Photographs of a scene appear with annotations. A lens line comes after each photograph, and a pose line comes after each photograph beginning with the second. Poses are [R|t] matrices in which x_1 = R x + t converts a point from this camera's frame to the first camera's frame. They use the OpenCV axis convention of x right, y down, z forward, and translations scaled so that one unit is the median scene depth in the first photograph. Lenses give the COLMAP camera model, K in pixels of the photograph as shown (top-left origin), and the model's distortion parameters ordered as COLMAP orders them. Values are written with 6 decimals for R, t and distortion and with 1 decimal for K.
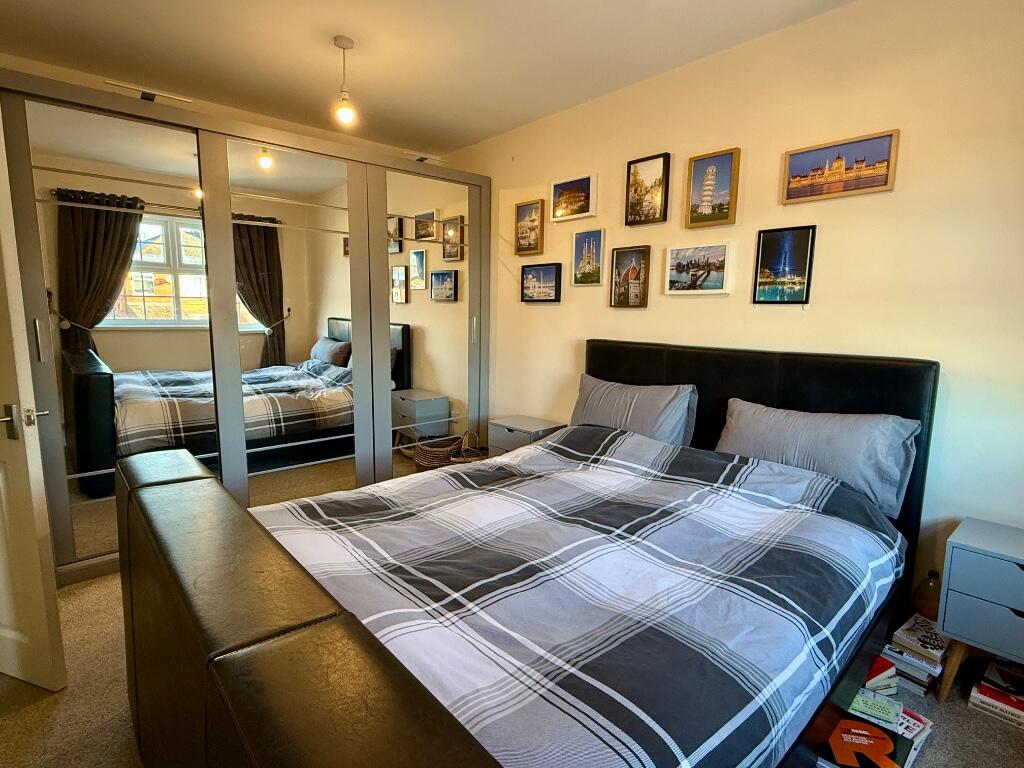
lens RADIAL K [[539.4, 0, 513.0], [0, 539.4, 382.8], [0, 0, 1]] dist [0.003669, 0.000451]
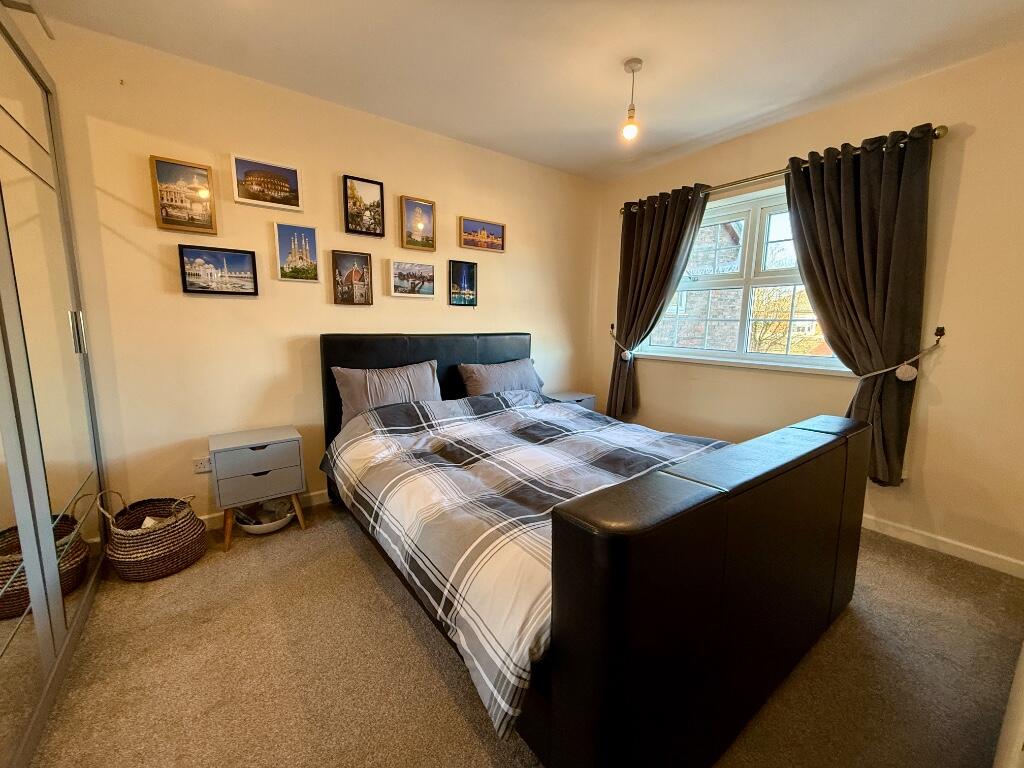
lens RADIAL K [[413.9, 0, 513.4], [0, 413.9, 385.4], [0, 0, 1]] dist [-0.001519, -0.000260]
pose [[0.076223, -0.166901, 0.983023, -0.697691], [0.118645, 0.980405, 0.157257, -0.072587], [-0.990007, 0.104644, 0.094531, 0.626967]]
